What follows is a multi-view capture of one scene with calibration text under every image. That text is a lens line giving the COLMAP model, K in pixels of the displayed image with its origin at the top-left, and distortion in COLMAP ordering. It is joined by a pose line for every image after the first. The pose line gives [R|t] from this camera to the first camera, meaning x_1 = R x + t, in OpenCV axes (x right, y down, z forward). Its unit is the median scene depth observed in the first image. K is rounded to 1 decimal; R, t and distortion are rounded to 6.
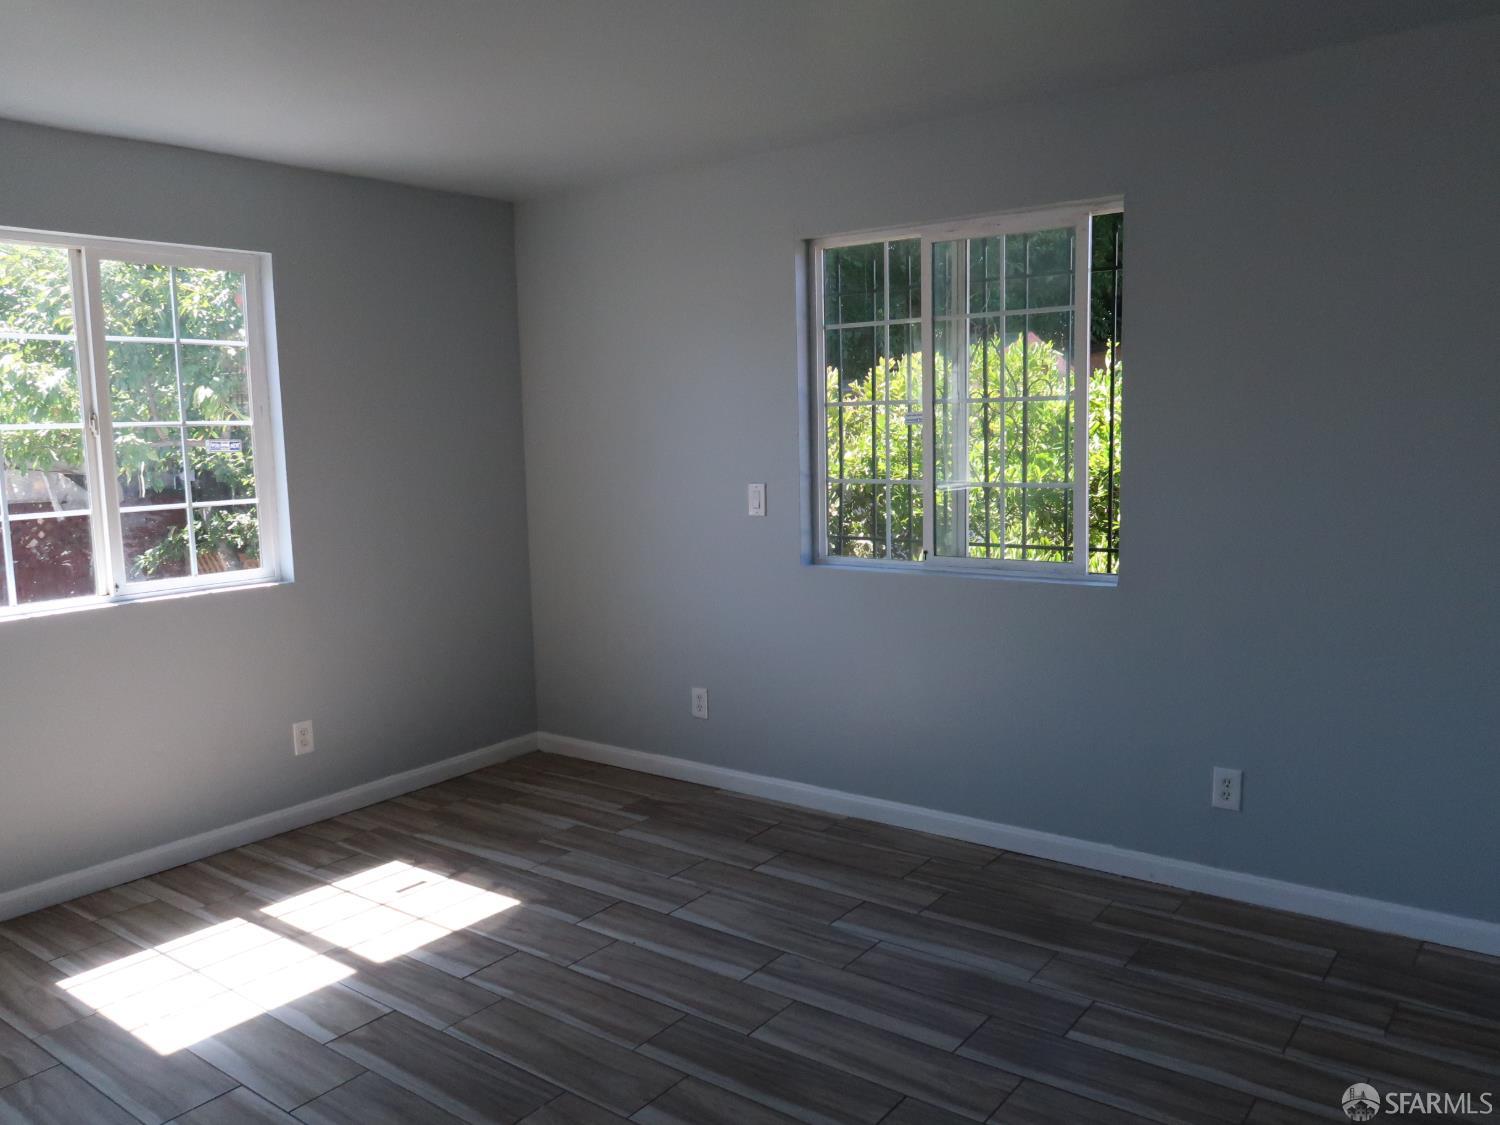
lens RADIAL K [[1145.4, 0, 750.0], [0, 1145.4, 562.5], [0, 0, 1]] dist [-0.065751, 0.082841]
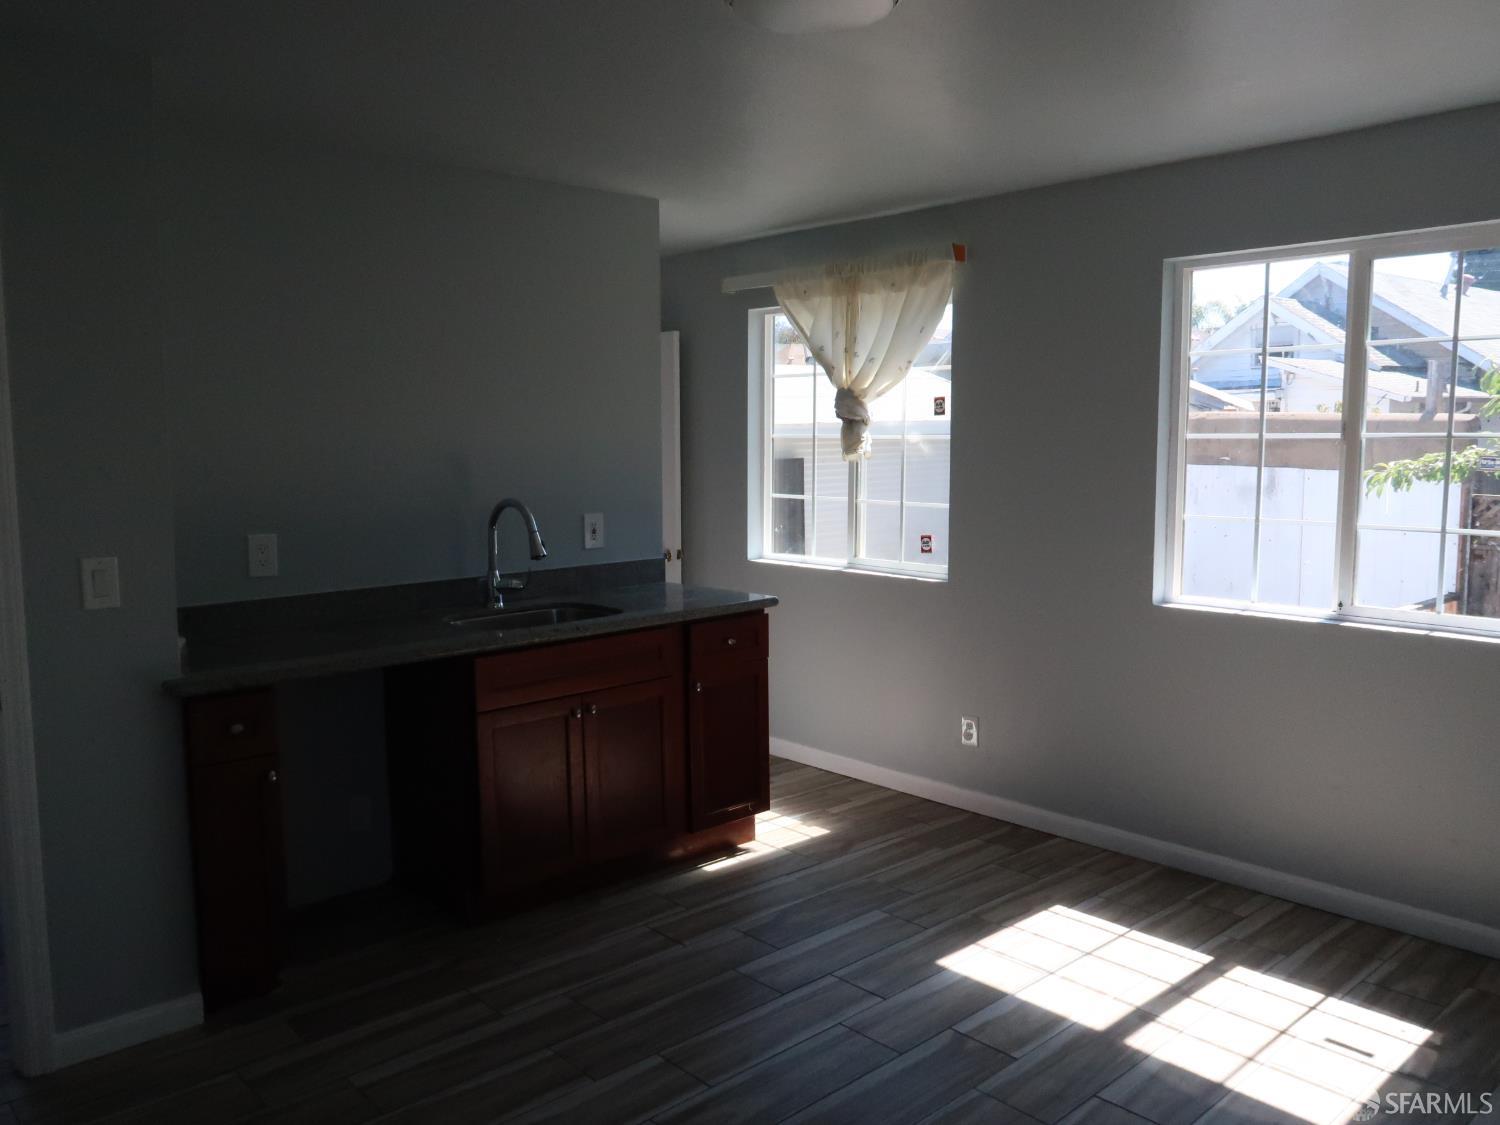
lens RADIAL K [[1145.4, 0, 750.0], [0, 1145.4, 562.5], [0, 0, 1]] dist [-0.065751, 0.082841]
pose [[-0.171902, 0.125111, -0.977137, 0.528133], [-0.105606, 0.983846, 0.144549, -0.116181], [0.979437, 0.128040, -0.155913, 0.752258]]
